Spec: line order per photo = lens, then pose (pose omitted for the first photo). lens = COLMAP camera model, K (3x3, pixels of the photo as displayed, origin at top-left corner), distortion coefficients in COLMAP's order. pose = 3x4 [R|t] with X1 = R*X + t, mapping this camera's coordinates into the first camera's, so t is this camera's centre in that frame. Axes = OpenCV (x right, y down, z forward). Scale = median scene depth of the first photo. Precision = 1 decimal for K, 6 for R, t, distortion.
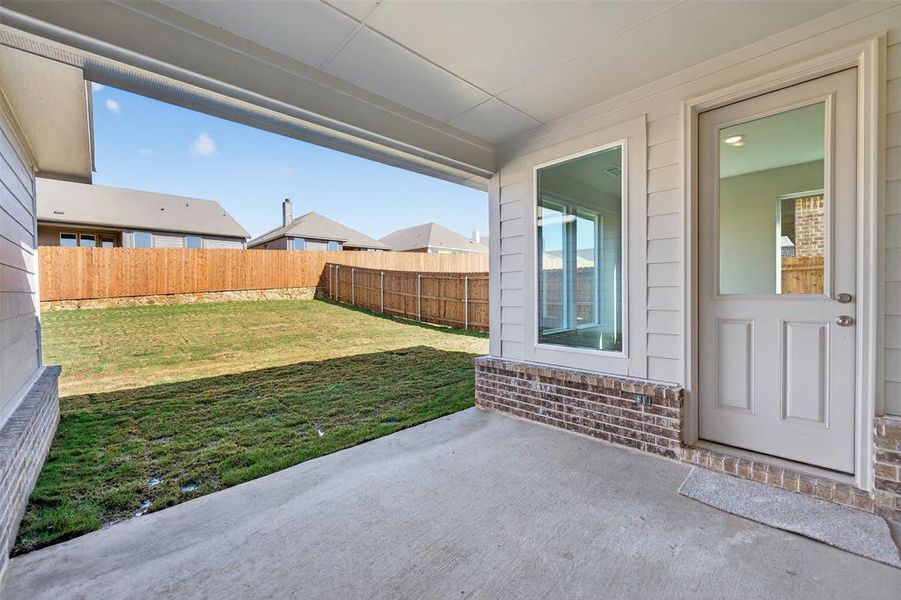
lens RADIAL K [[371.7, 0, 444.7], [0, 371.7, 296.4], [0, 0, 1]] dist [0.009248, -0.000359]
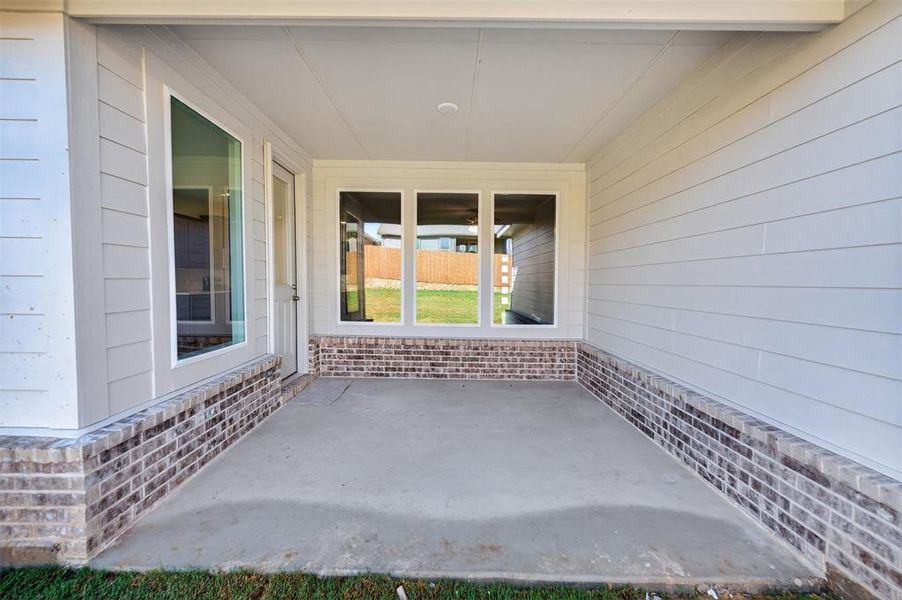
lens RADIAL K [[372.1, 0, 448.8], [0, 372.1, 298.9], [0, 0, 1]] dist [0.009248, -0.000359]
pose [[-0.730051, -0.031309, 0.682675, -0.553740], [0.005830, 0.998628, 0.052033, -0.015463], [-0.683368, 0.041967, -0.728867, 1.161413]]
